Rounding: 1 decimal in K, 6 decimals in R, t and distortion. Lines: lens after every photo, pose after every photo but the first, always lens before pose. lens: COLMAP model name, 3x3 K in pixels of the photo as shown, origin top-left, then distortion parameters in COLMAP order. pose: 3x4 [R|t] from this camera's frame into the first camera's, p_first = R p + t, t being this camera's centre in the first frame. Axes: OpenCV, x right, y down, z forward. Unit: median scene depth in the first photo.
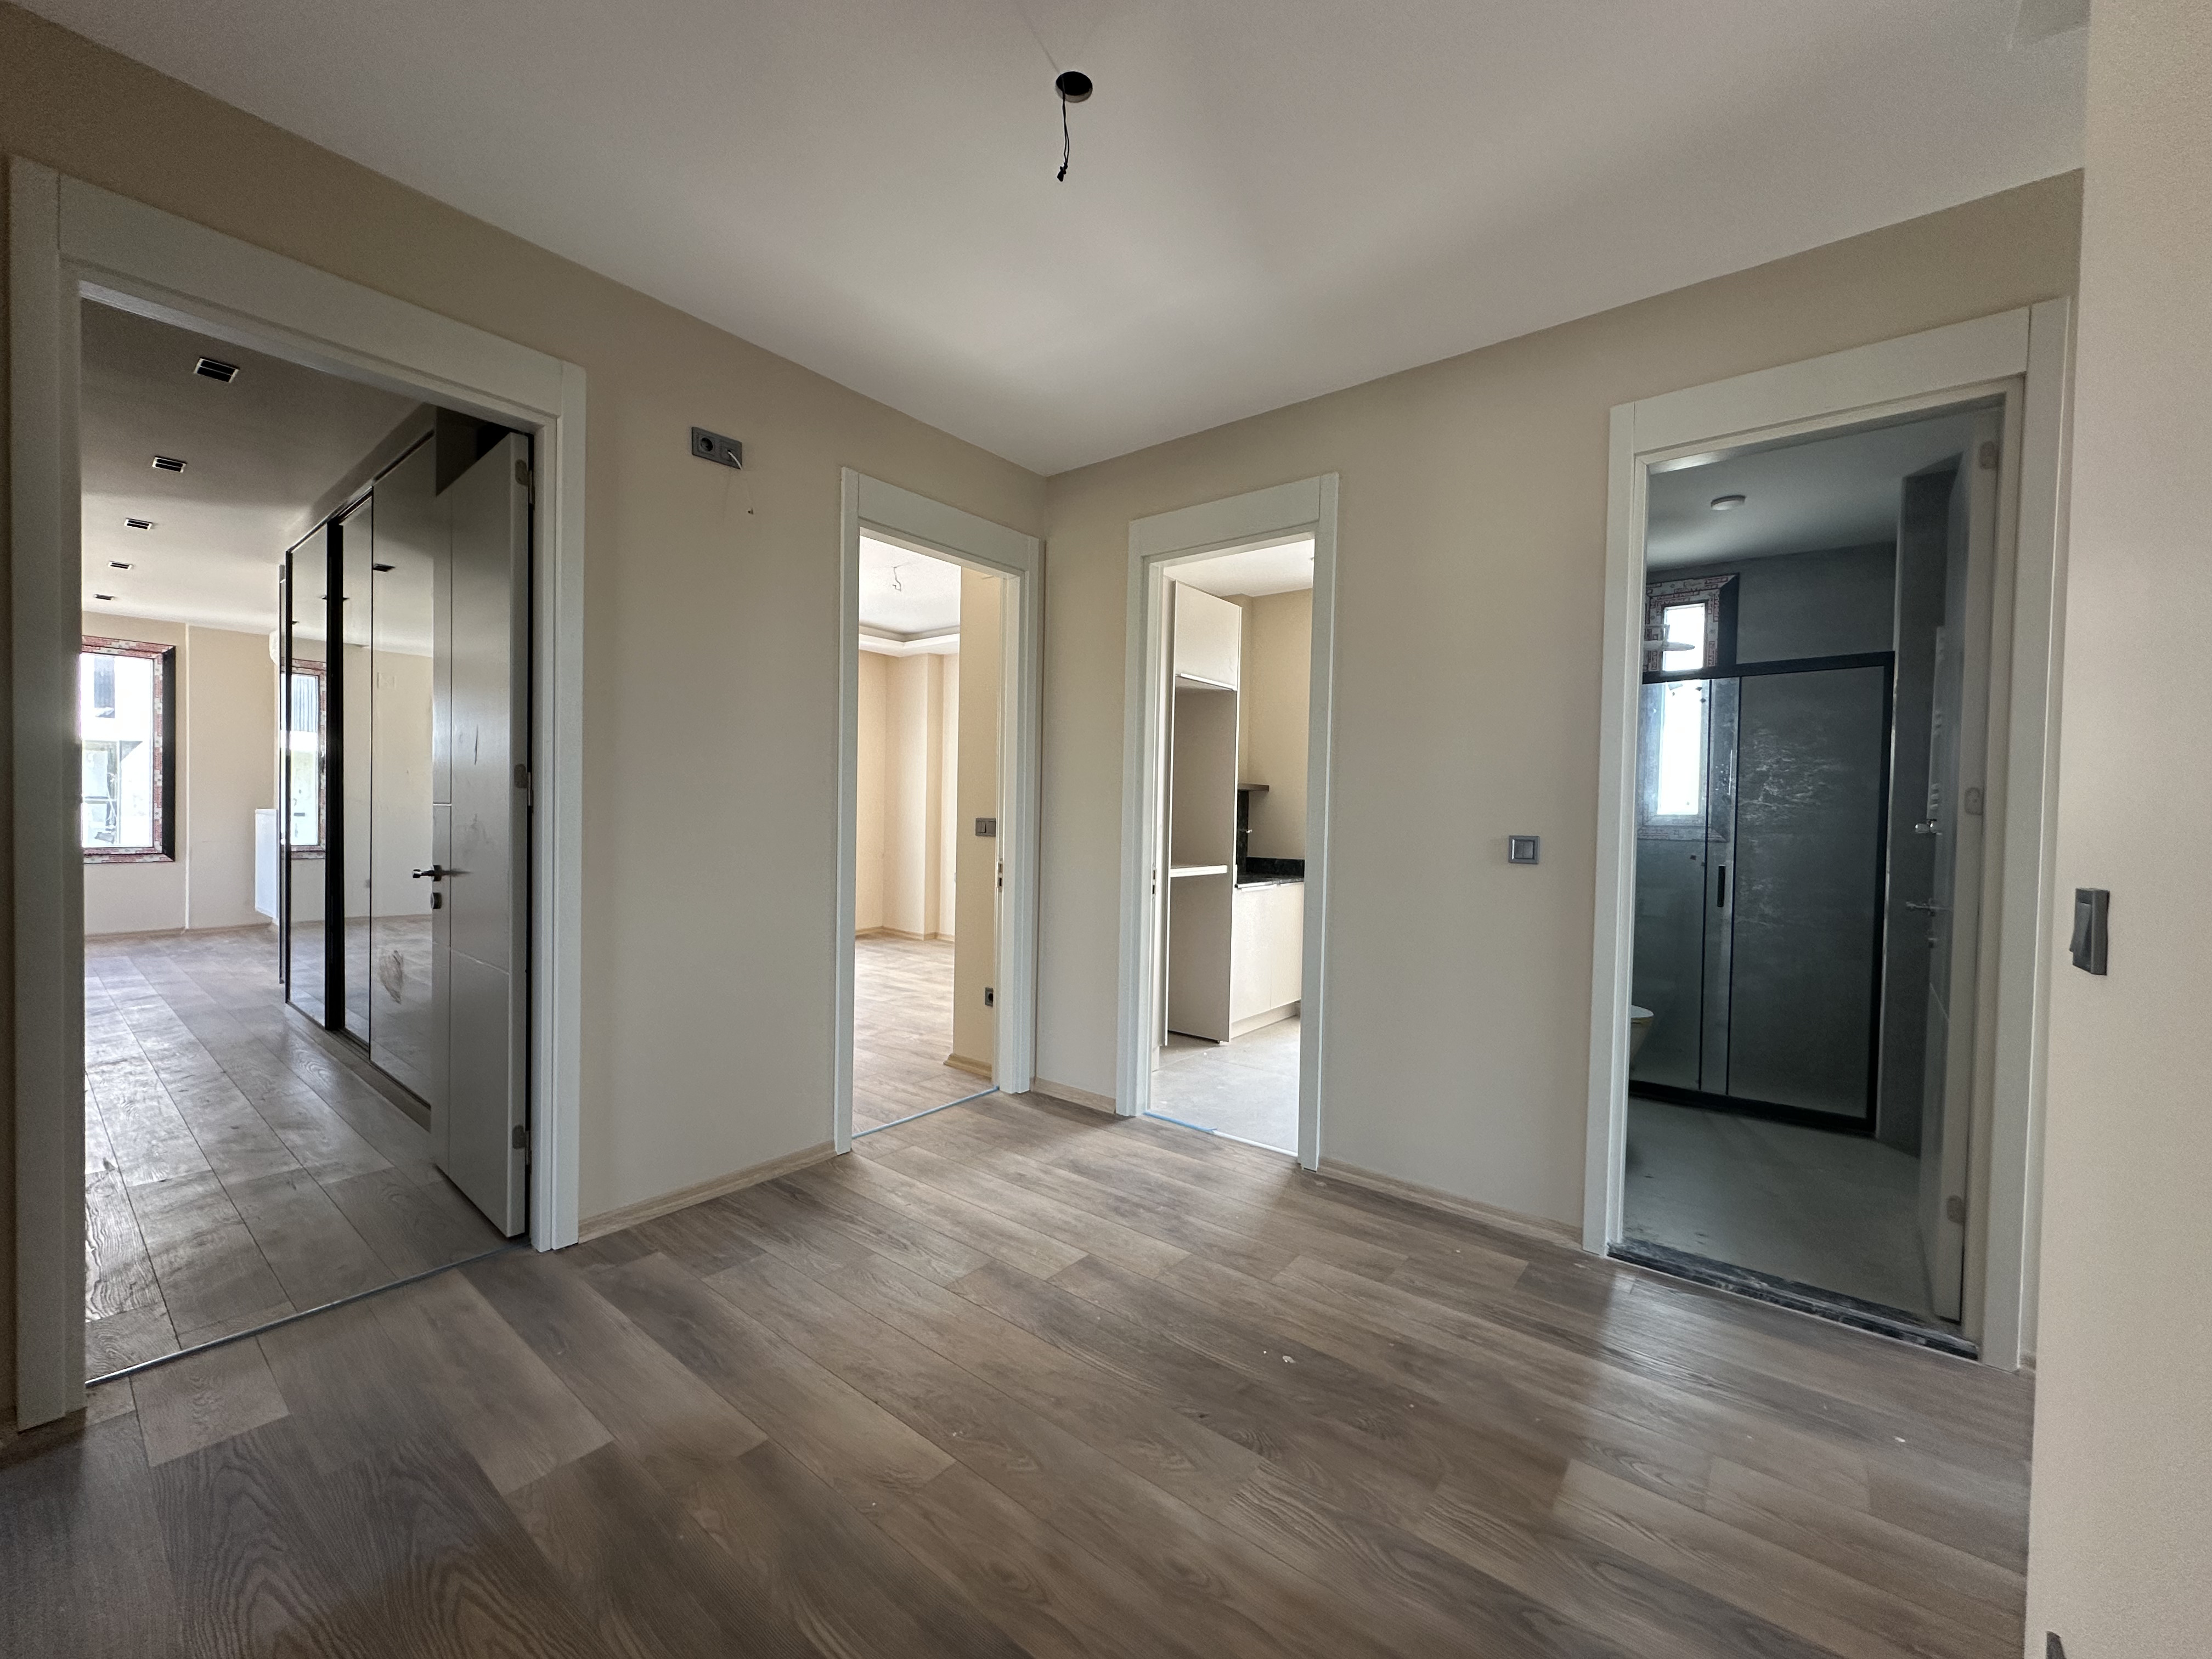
lens RADIAL K [[880.9, 0, 1109.2], [0, 880.9, 830.4], [0, 0, 1]] dist [-0.004177, -0.000073]
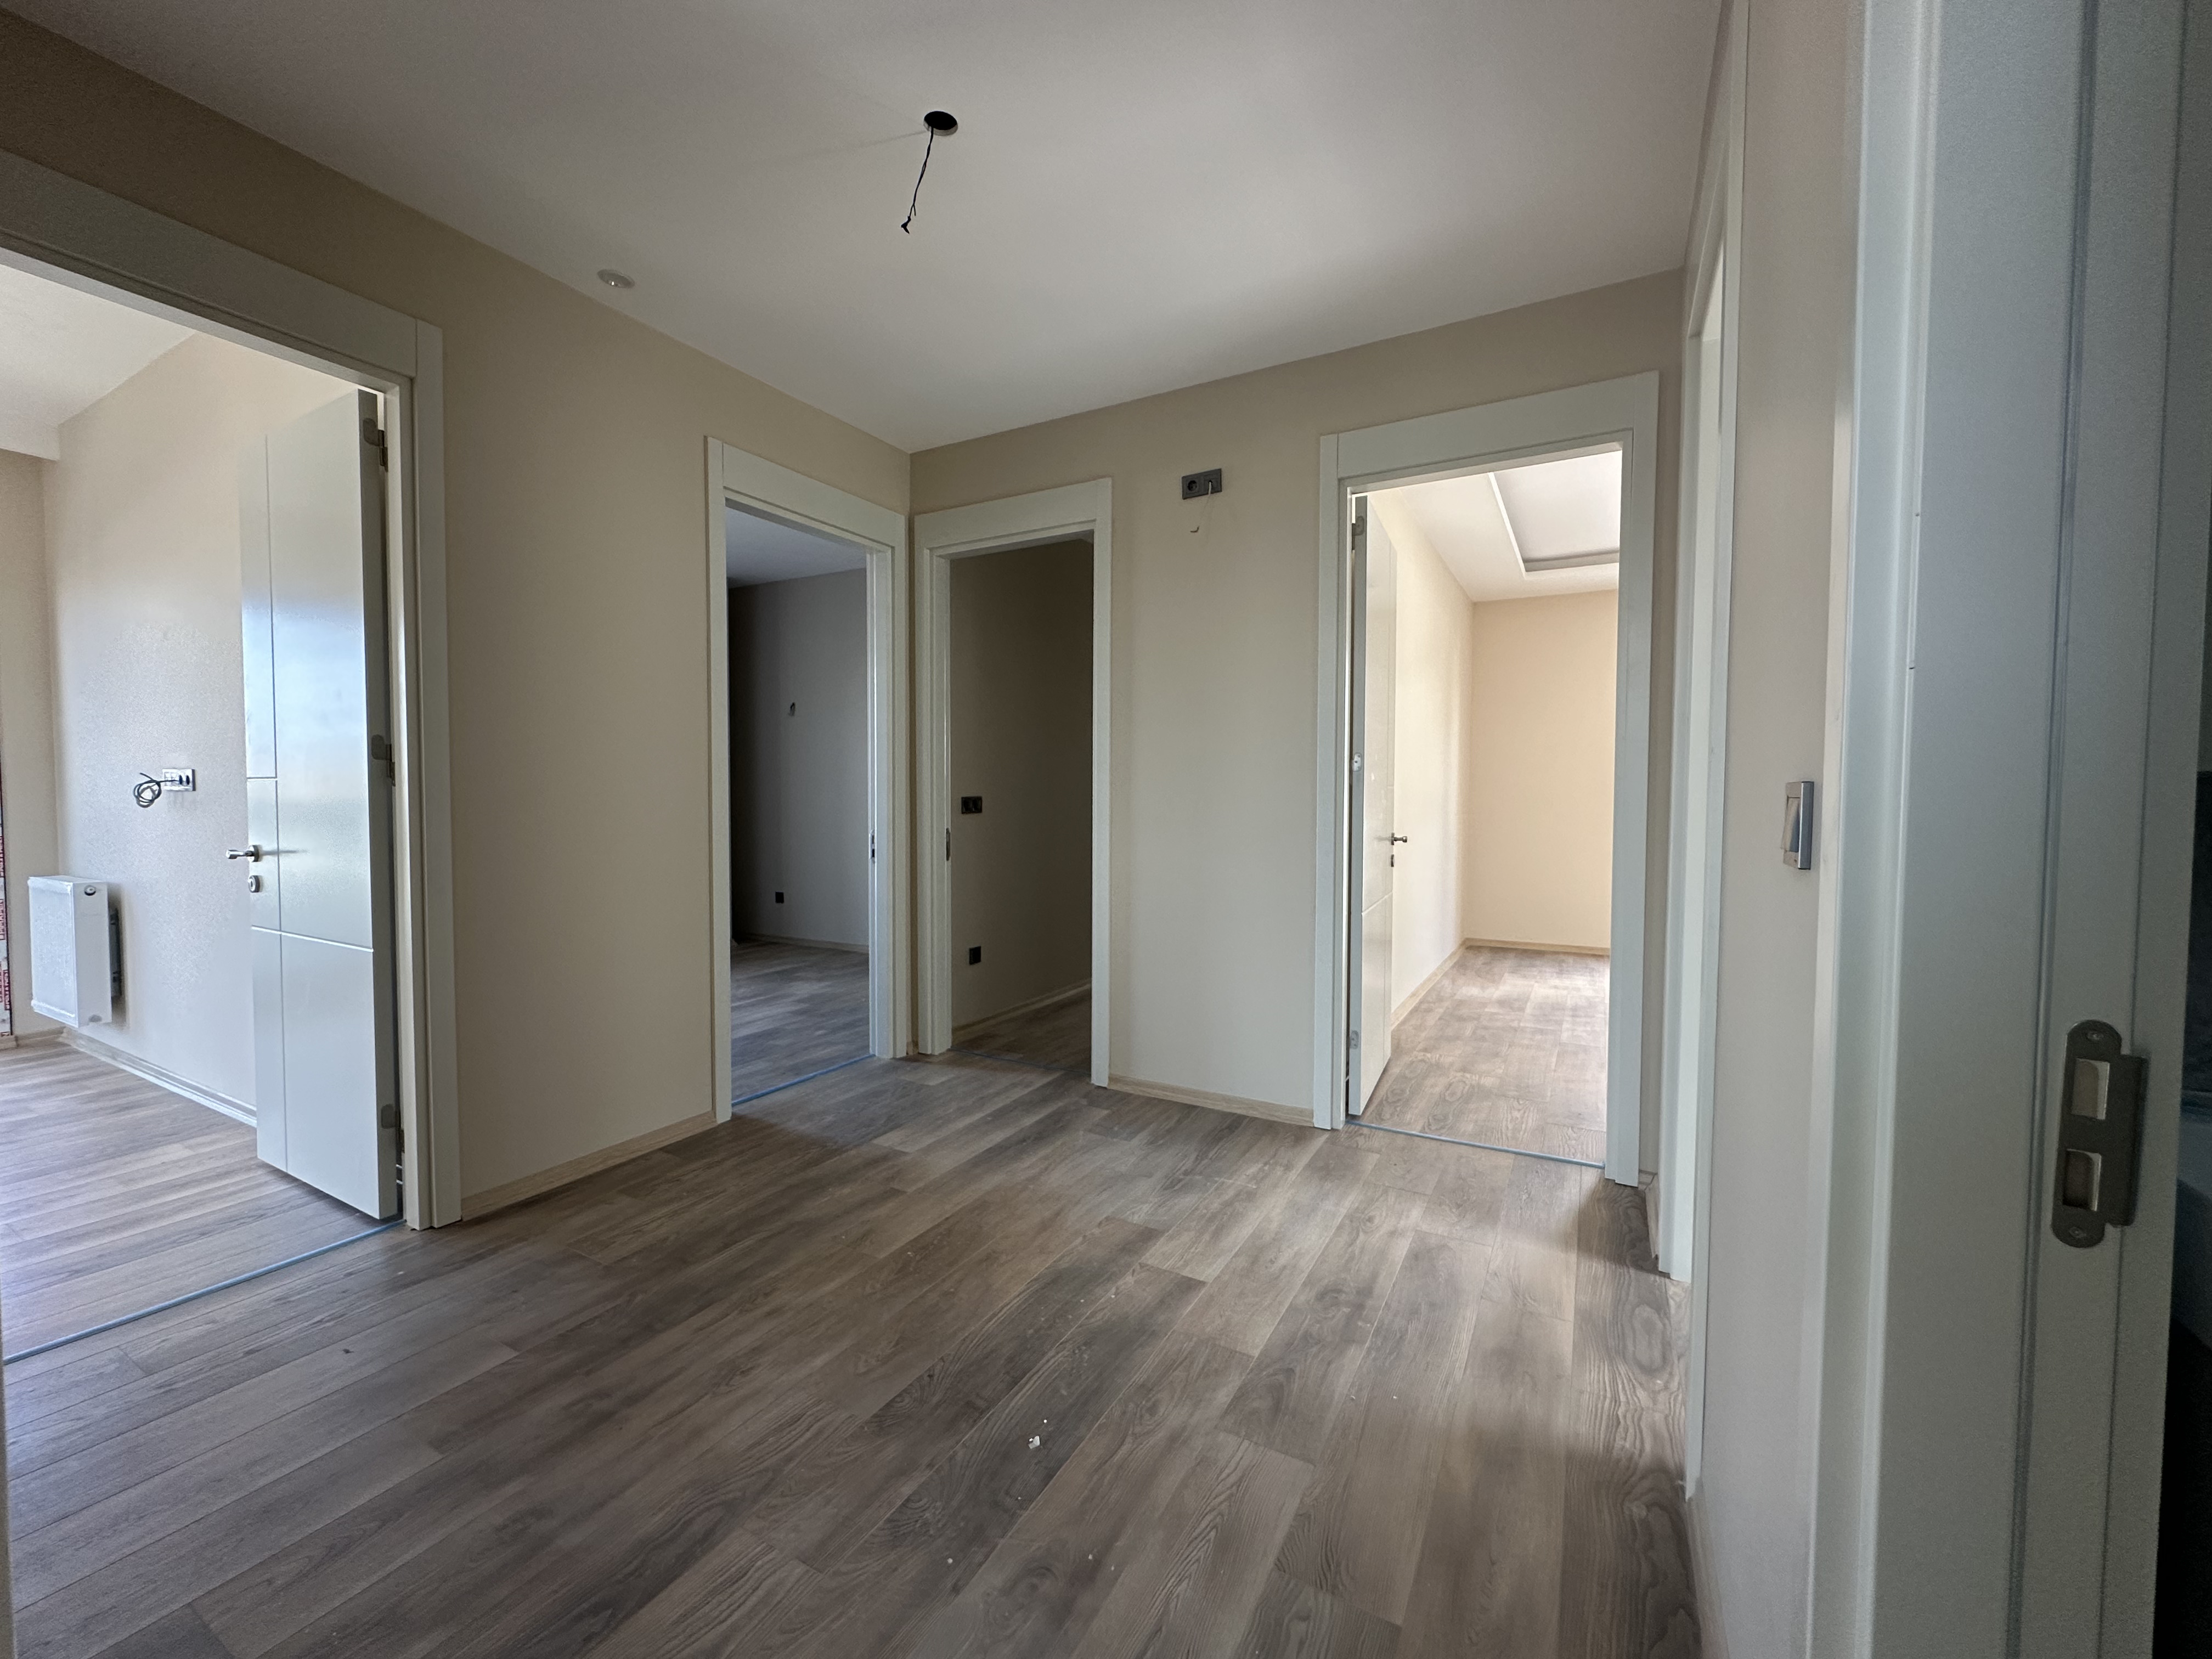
lens RADIAL K [[880.9, 0, 1102.5], [0, 880.9, 831.4], [0, 0, 1]] dist [-0.004177, -0.000073]
pose [[0.159676, 0.019855, -0.986970, 0.701365], [-0.019445, 0.999667, 0.016965, 0.021400], [0.986978, 0.016483, 0.160009, 0.652343]]
